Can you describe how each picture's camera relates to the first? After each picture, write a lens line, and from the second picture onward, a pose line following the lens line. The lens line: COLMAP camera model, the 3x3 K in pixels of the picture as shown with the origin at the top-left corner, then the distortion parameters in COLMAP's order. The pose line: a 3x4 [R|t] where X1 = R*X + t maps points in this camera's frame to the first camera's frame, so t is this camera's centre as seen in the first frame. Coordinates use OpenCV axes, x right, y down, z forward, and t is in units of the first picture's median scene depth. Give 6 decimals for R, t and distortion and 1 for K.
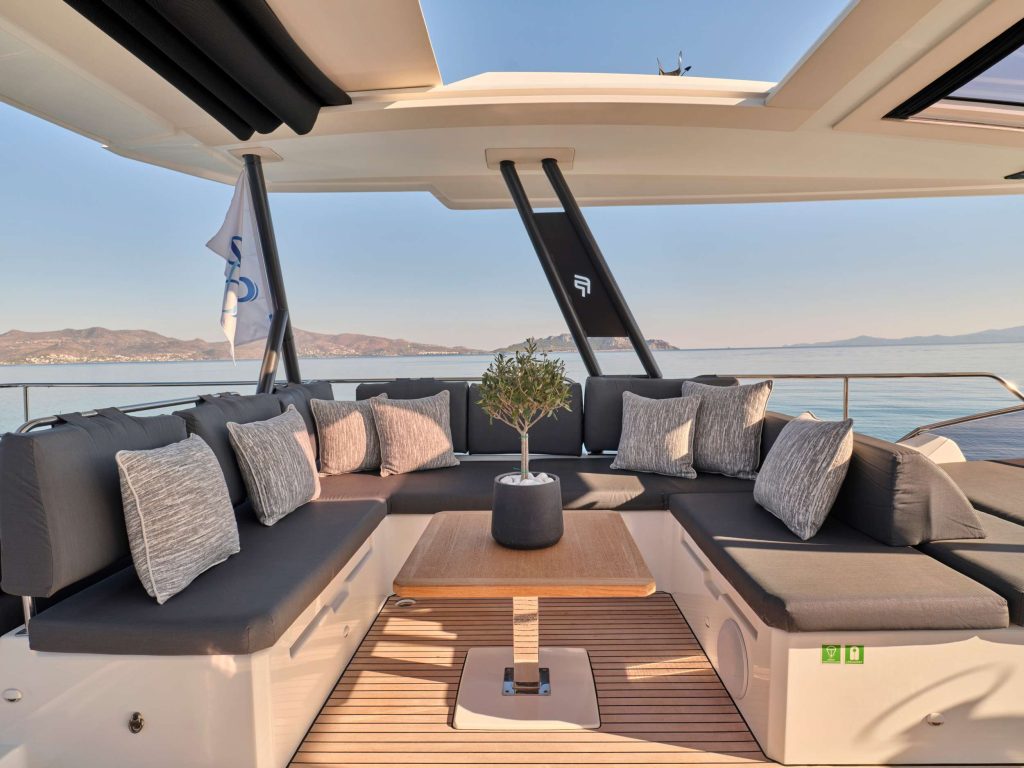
lens RADIAL K [[572.1, 0, 509.7], [0, 572.1, 353.0], [0, 0, 1]] dist [0.006856, -0.001397]
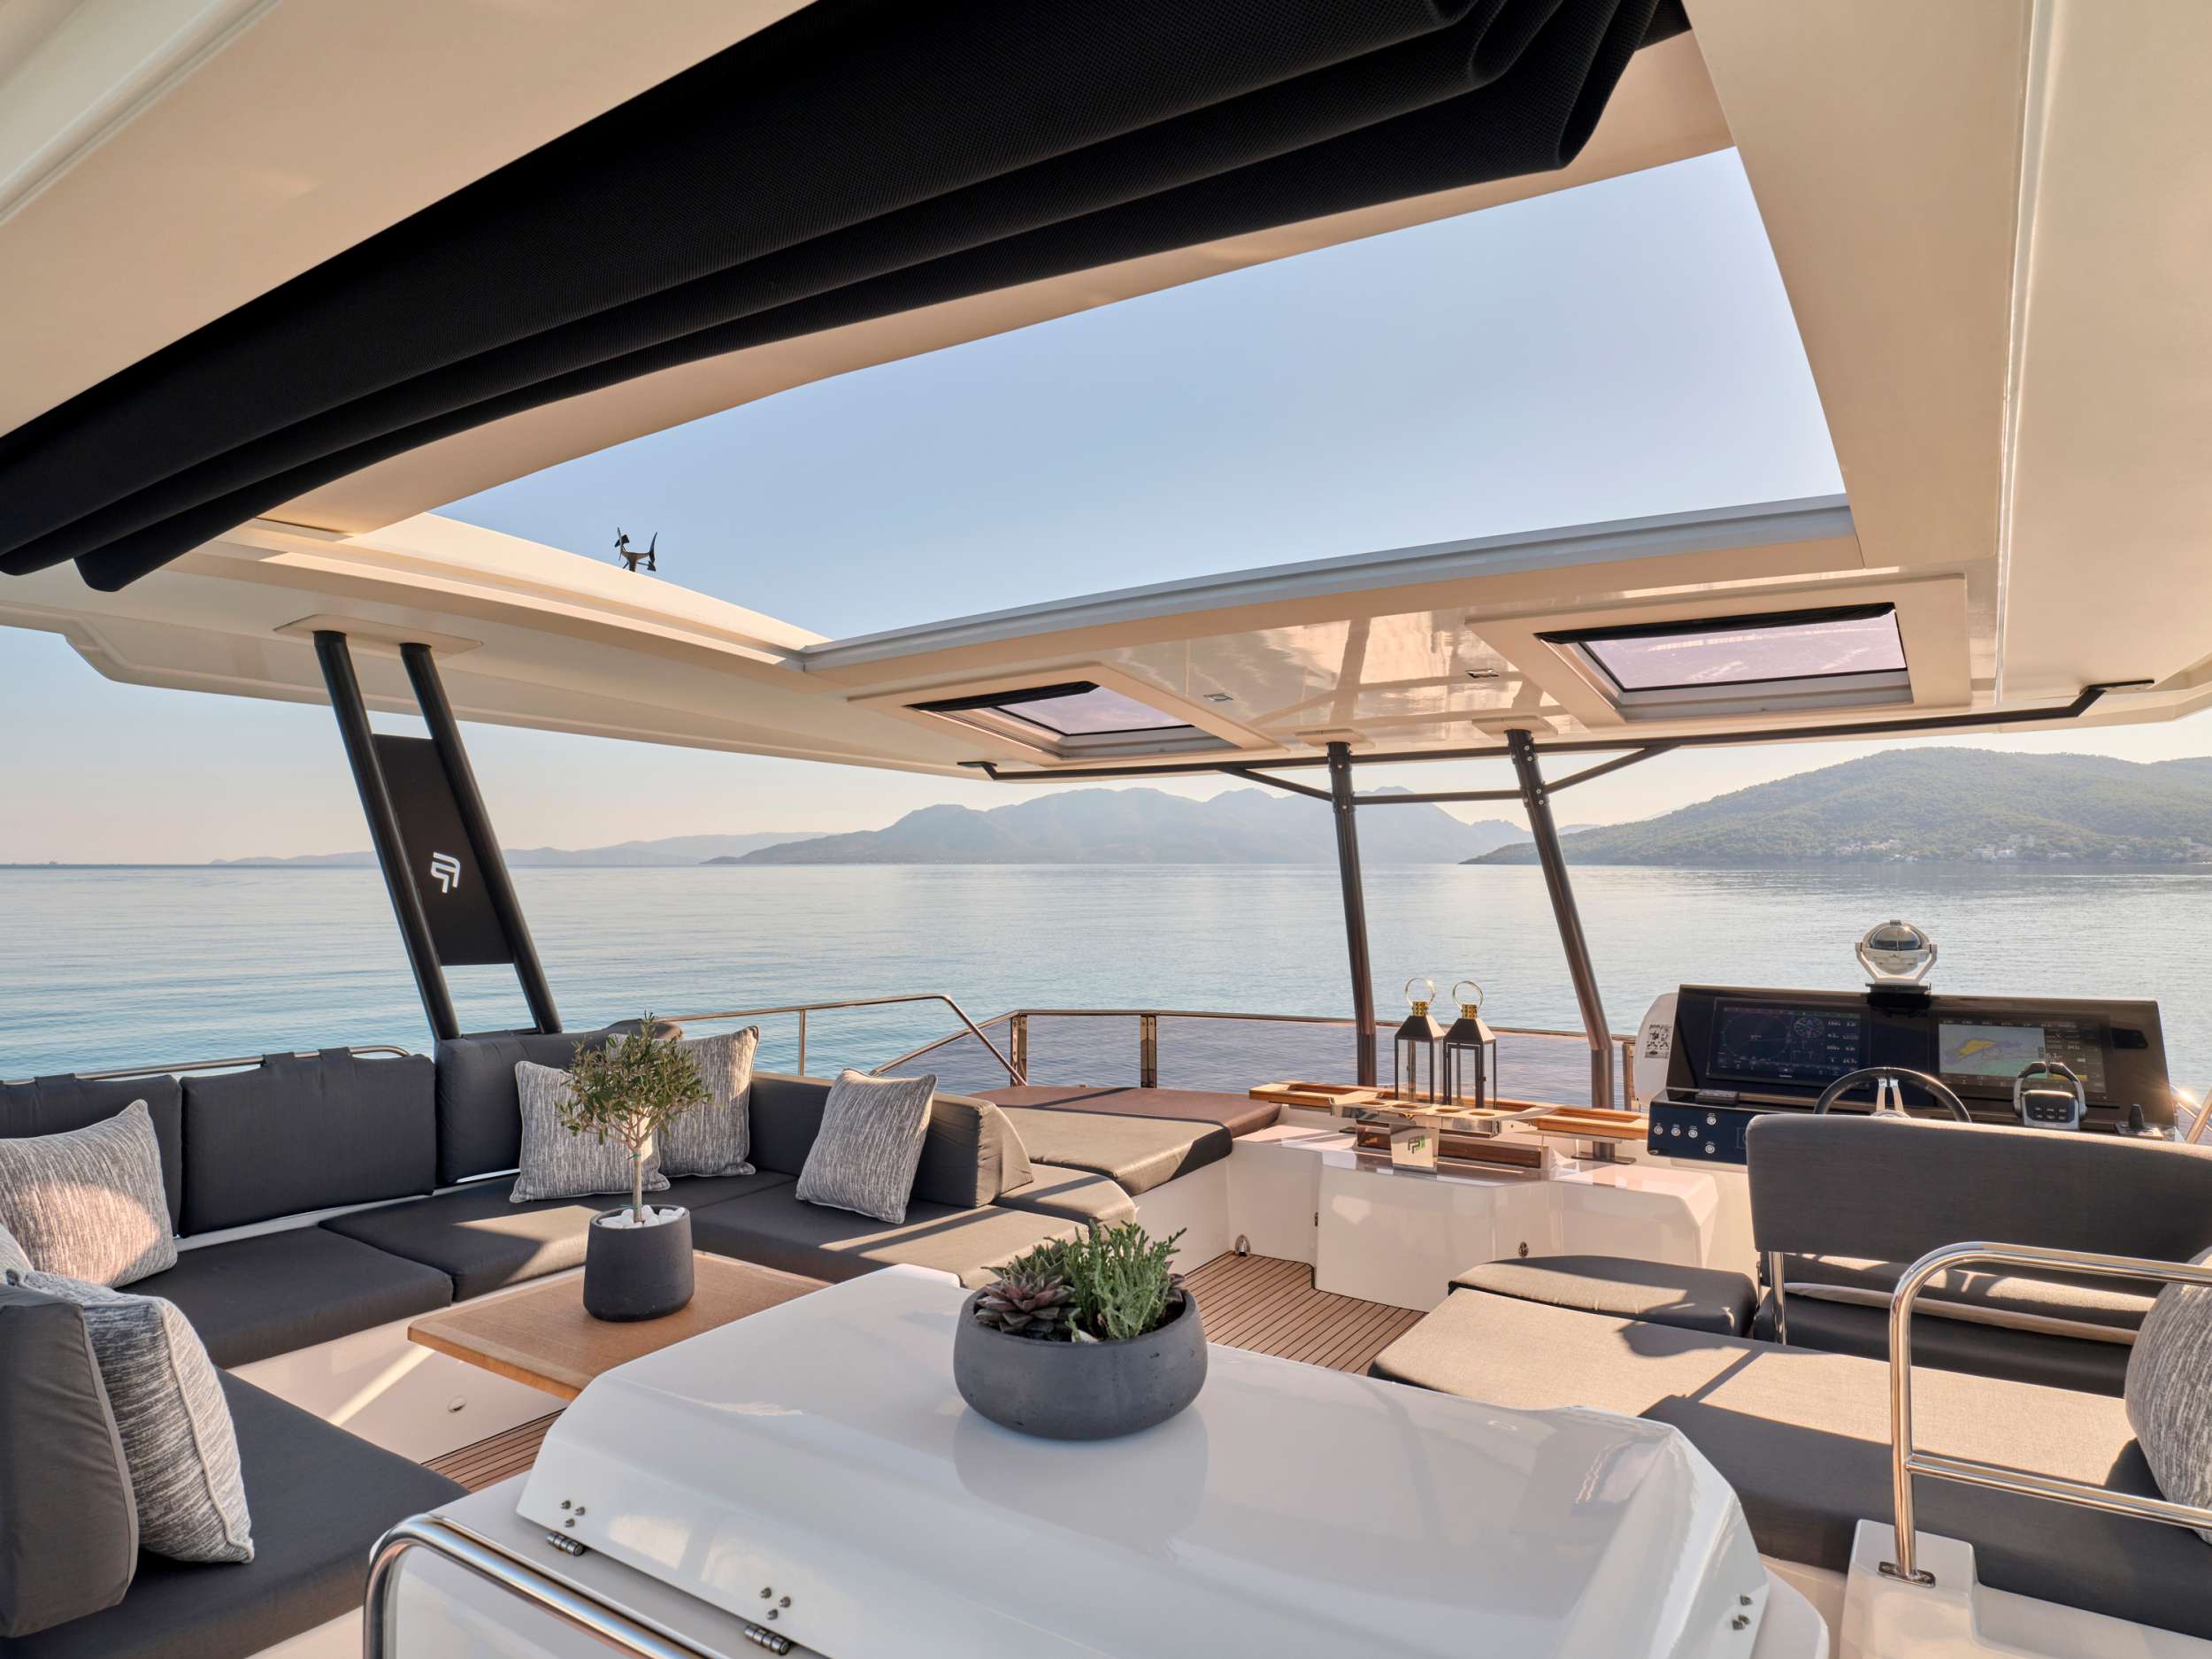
lens RADIAL K [[1271.6, 0, 1100.2], [0, 1271.6, 787.3], [0, 0, 1]] dist [-0.010752, -0.002078]
pose [[0.531121, 0.075907, 0.843889, -0.579411], [0.001163, 0.995913, -0.090314, -0.090916], [-0.847295, 0.048949, 0.528862, -0.174309]]
